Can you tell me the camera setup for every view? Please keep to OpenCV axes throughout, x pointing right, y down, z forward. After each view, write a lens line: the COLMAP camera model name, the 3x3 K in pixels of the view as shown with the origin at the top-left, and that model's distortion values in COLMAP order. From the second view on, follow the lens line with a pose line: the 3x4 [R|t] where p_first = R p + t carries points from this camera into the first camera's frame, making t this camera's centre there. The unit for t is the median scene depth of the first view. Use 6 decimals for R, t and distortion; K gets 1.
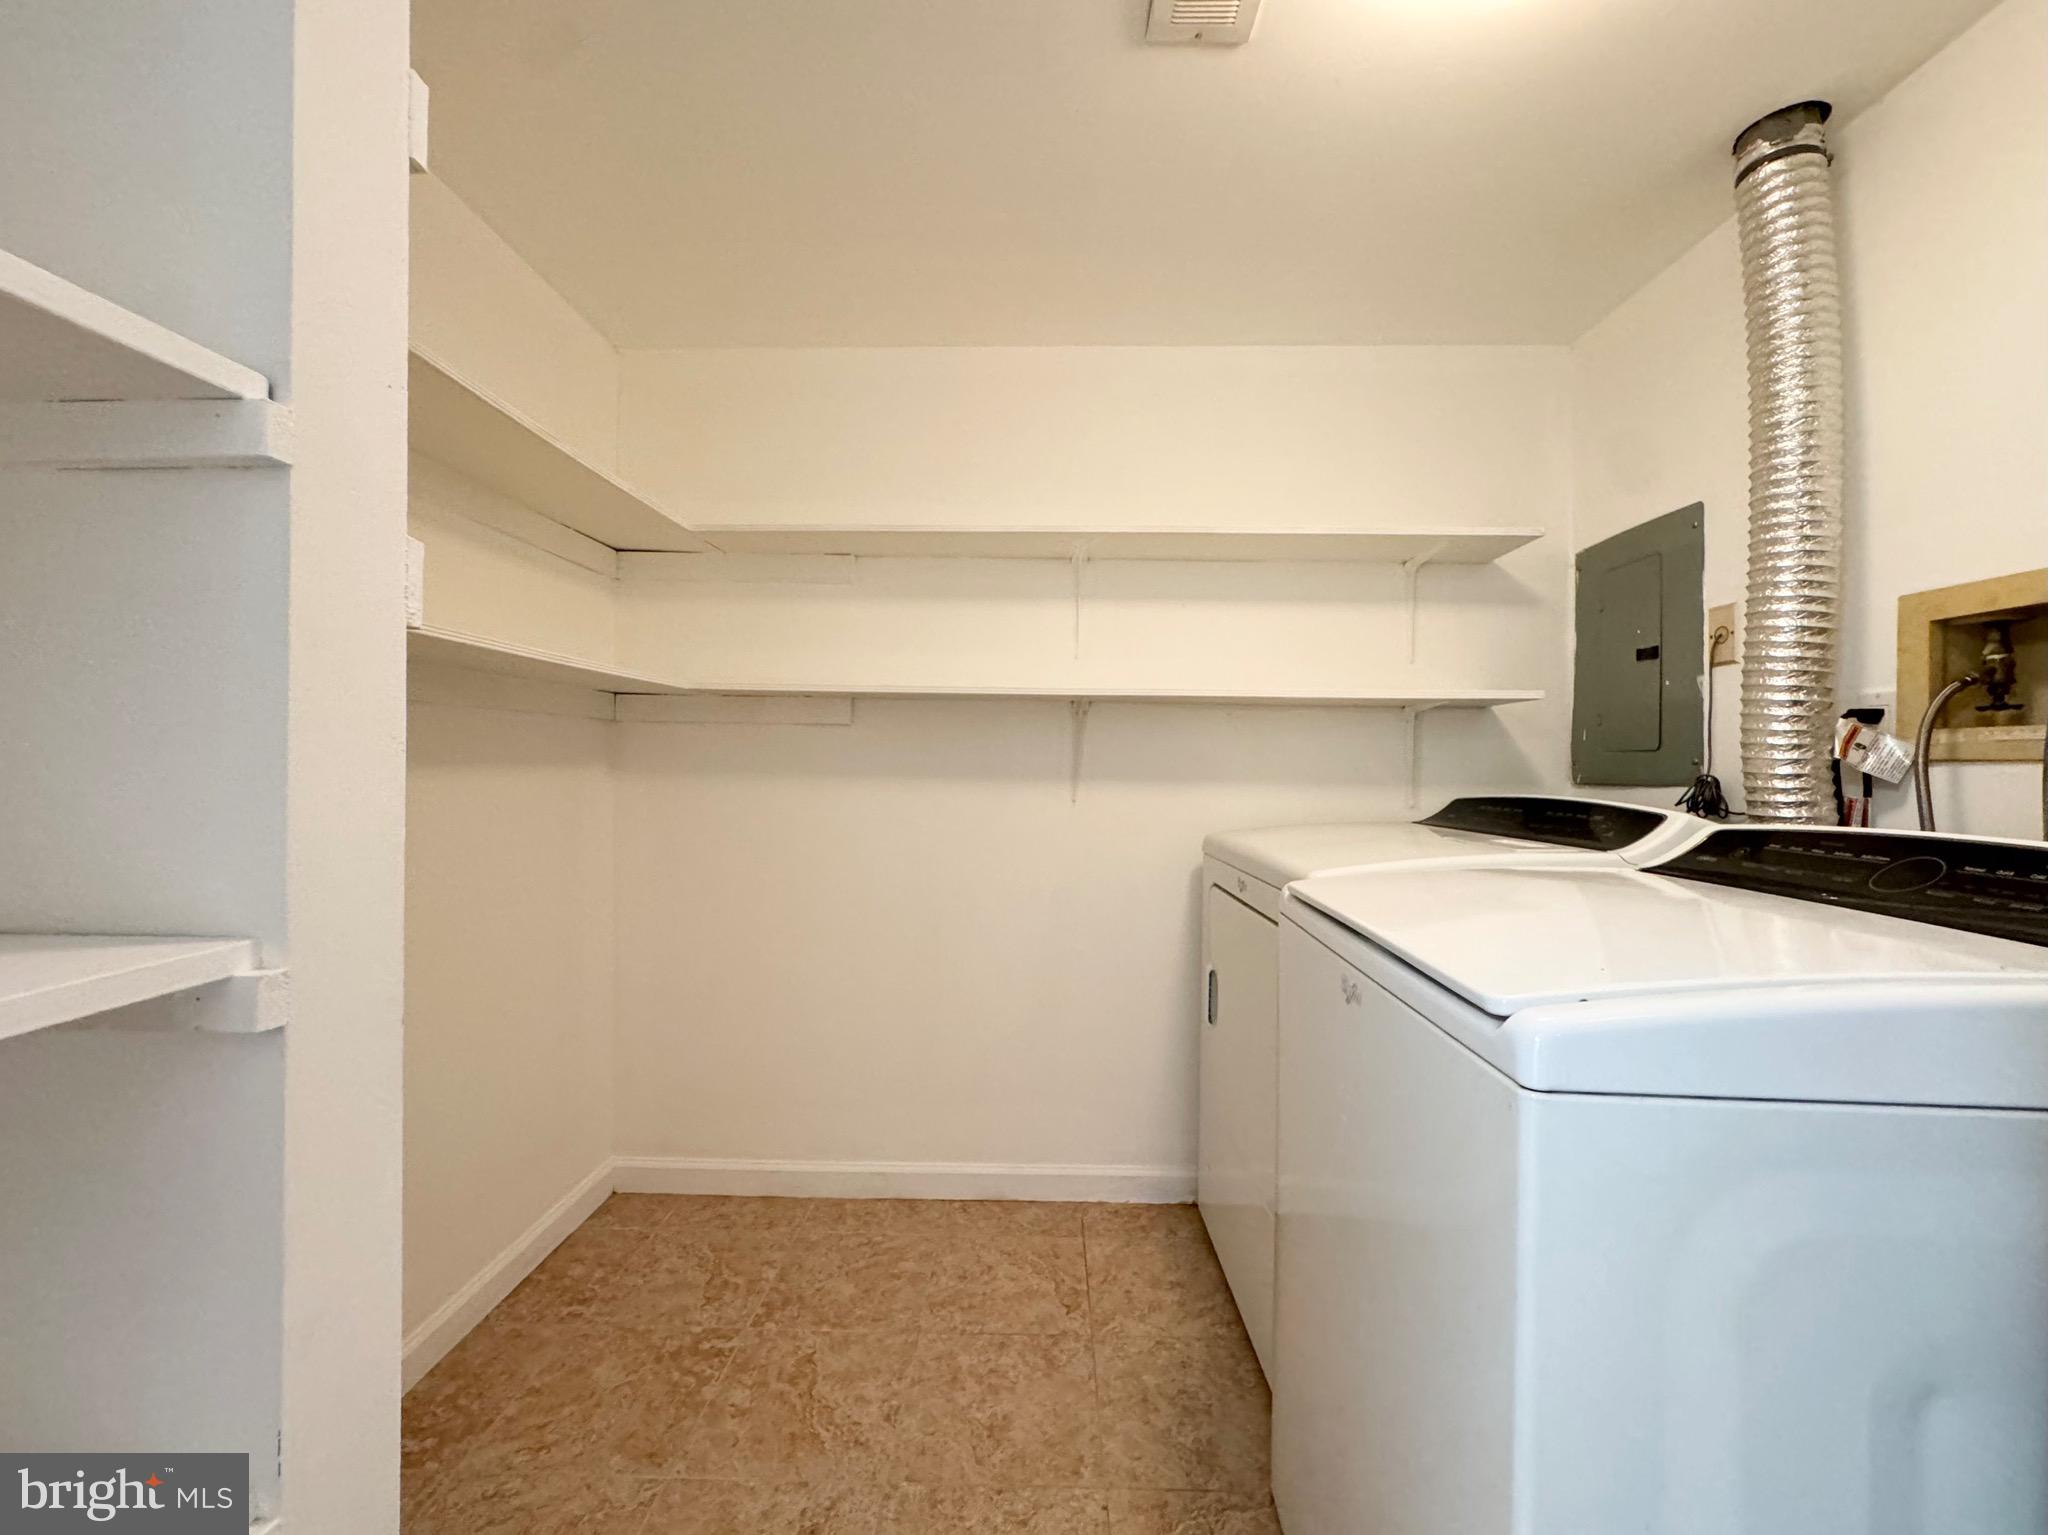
lens RADIAL K [[825.3, 0, 1019.2], [0, 825.3, 769.5], [0, 0, 1]] dist [-0.001923, 0.000039]
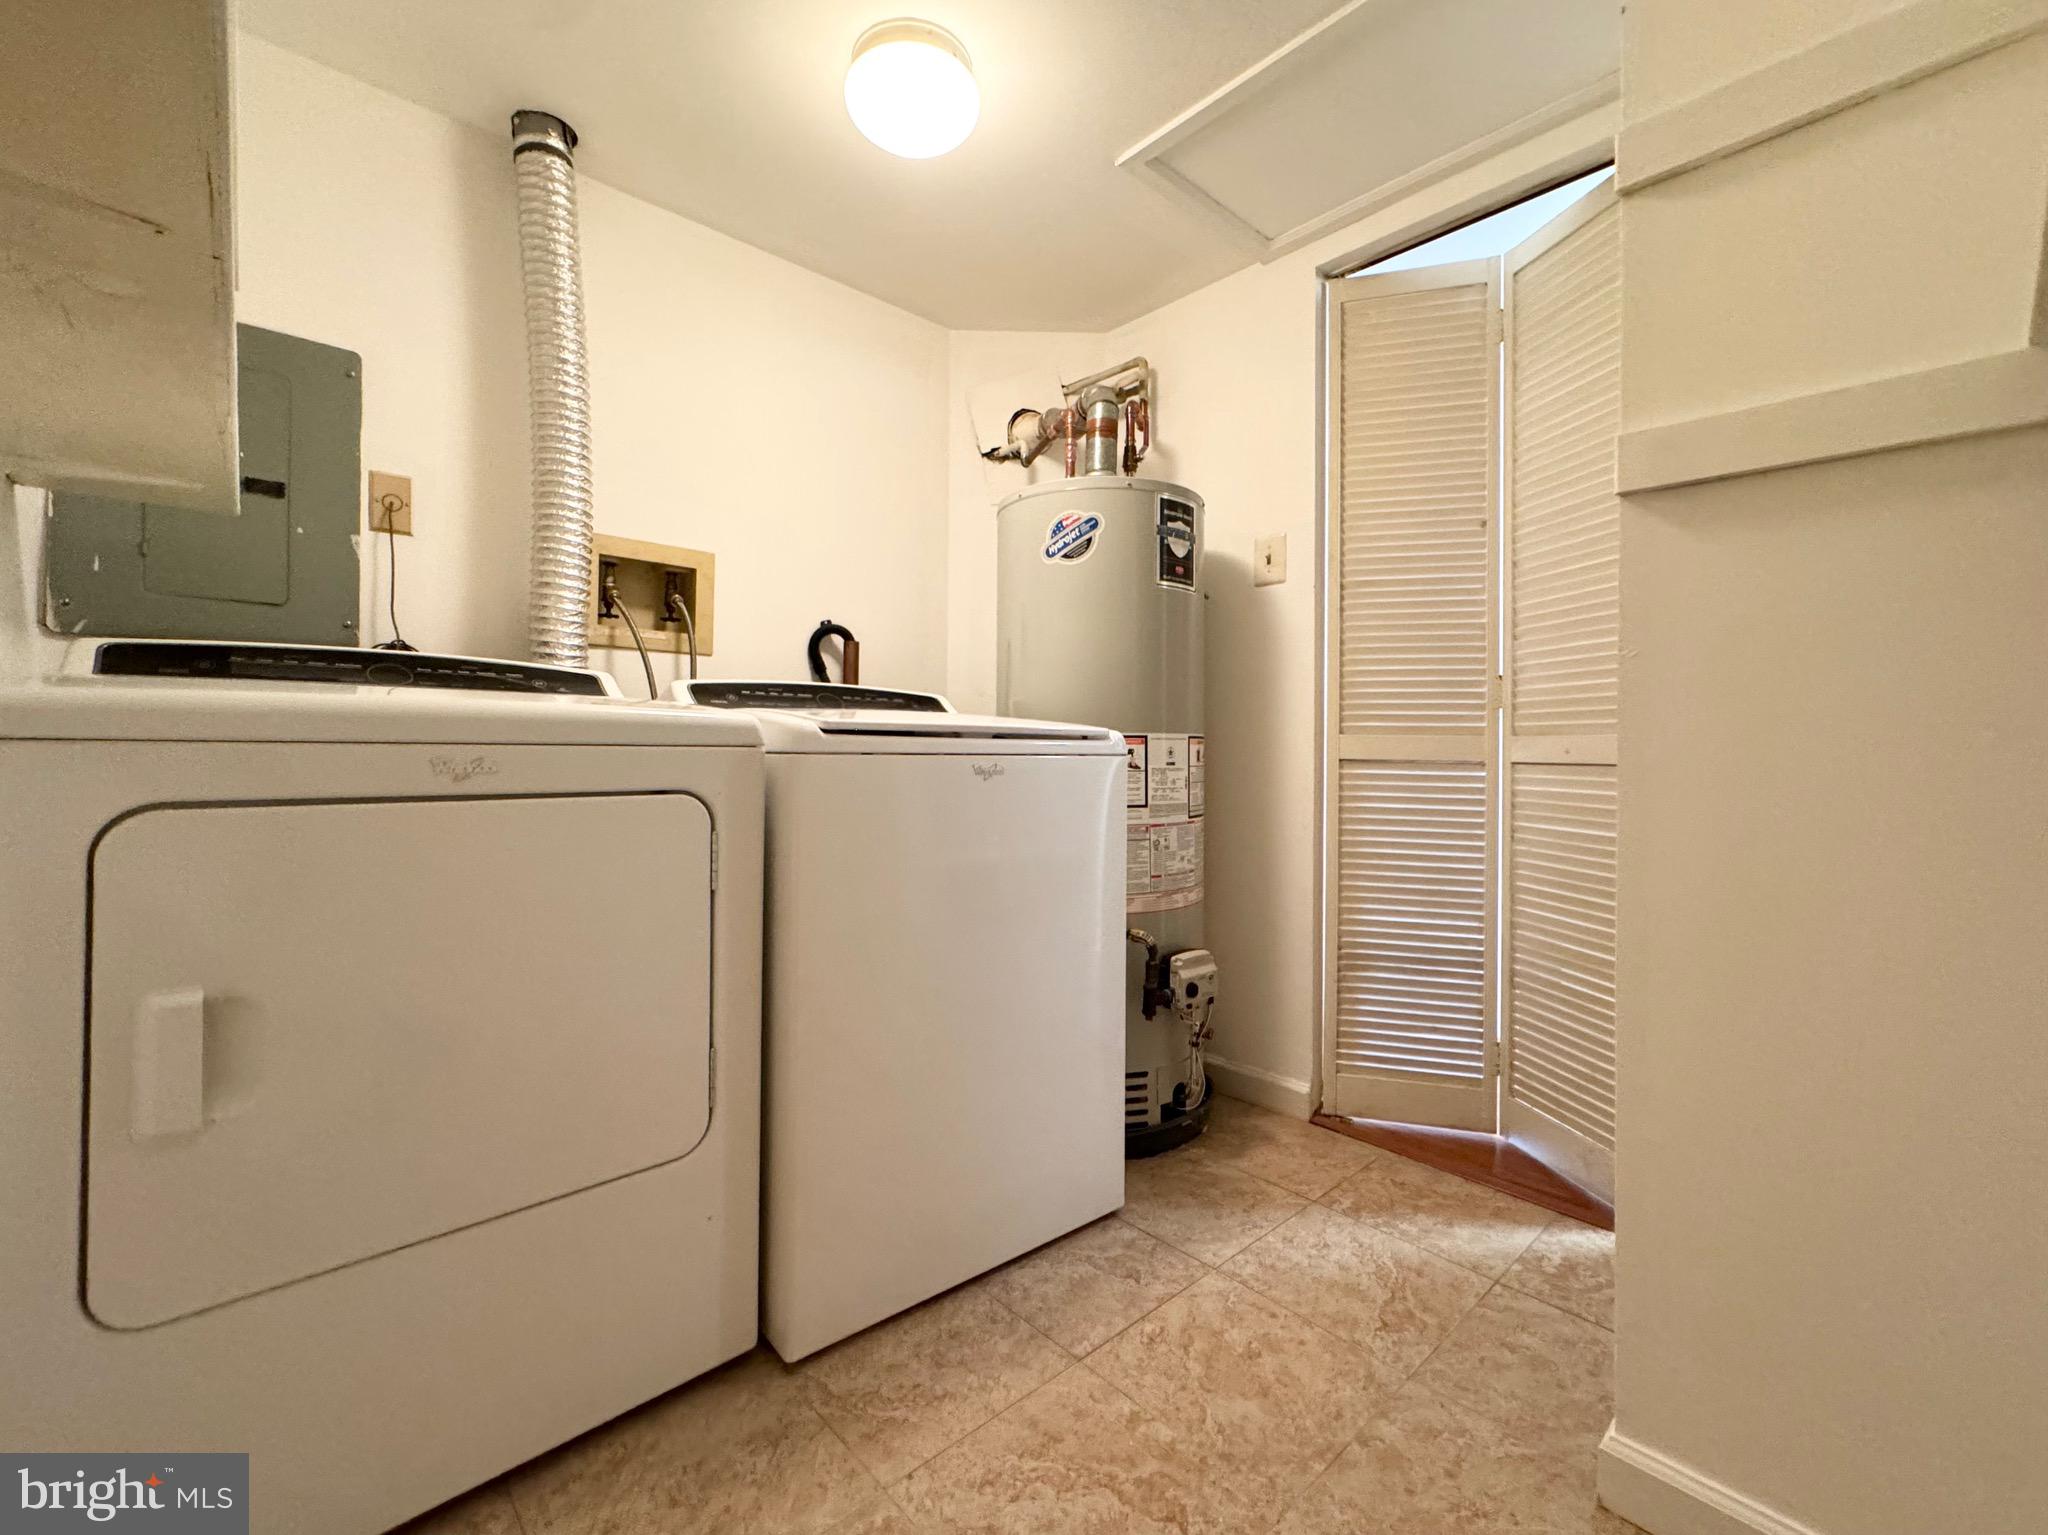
lens RADIAL K [[839.2, 0, 1033.8], [0, 839.2, 756.0], [0, 0, 1]] dist [-0.003651, -0.000356]
pose [[-0.703414, -0.018038, 0.710552, -0.431399], [-0.011719, 0.999836, 0.013780, 0.121304], [-0.710684, 0.001366, -0.703510, 1.141190]]
